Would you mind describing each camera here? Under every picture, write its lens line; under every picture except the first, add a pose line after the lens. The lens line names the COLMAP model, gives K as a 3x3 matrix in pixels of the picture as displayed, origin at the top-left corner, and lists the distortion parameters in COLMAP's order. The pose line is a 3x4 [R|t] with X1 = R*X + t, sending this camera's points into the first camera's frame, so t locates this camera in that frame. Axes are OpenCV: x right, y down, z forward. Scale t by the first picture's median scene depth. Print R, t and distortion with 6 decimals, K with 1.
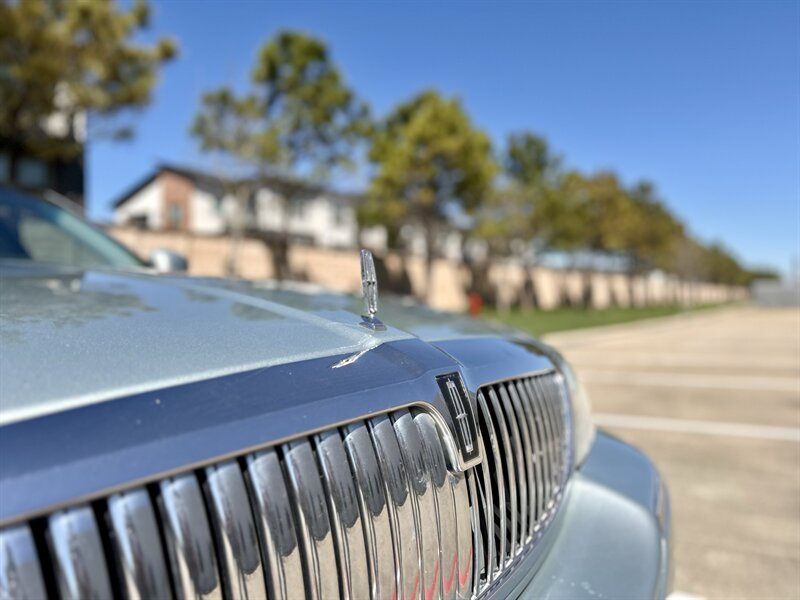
lens RADIAL K [[600.7, 0, 400.9], [0, 600.7, 312.3], [0, 0, 1]] dist [0.062587, -0.052462]
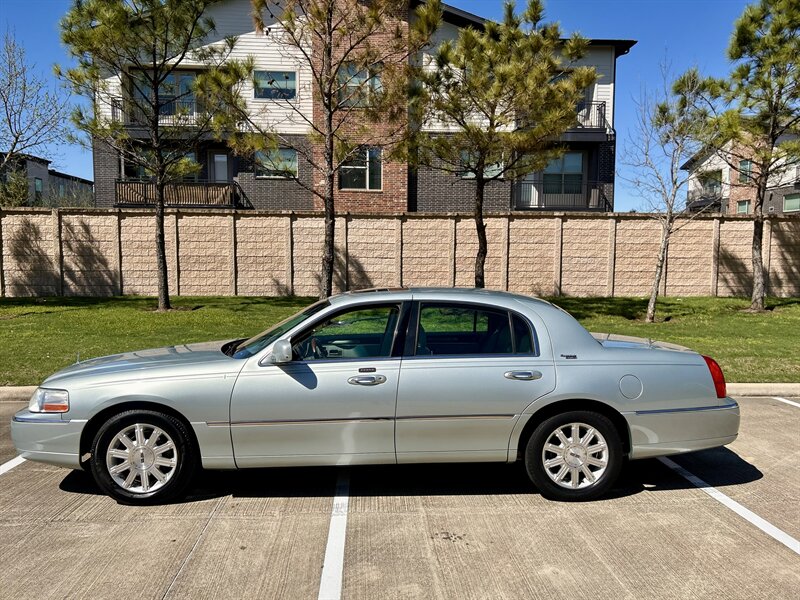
lens RADIAL K [[601.7, 0, 403.3], [0, 601.7, 291.8], [0, 0, 1]] dist [0.058242, -0.065430]
pose [[0.607527, 0.057813, -0.792192, 0.181480], [-0.022412, 0.998198, 0.055659, -0.045261], [0.793983, -0.016059, 0.607728, 0.009719]]
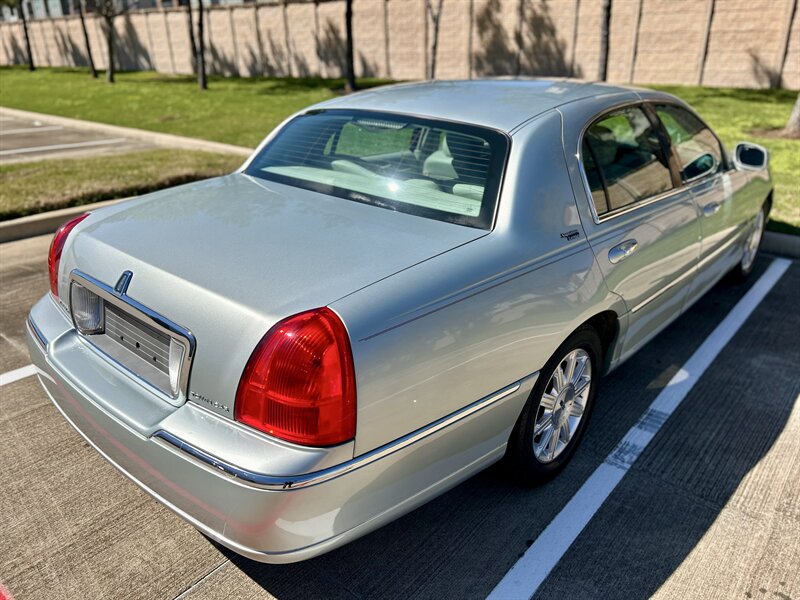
lens RADIAL K [[601.7, 0, 403.3], [0, 601.7, 291.8], [0, 0, 1]] dist [0.058242, -0.065430]
pose [[-0.103438, 0.391555, -0.914322, 0.117333], [0.000400, 0.919270, 0.393628, -0.043152], [0.994636, 0.040350, -0.095244, 0.083972]]
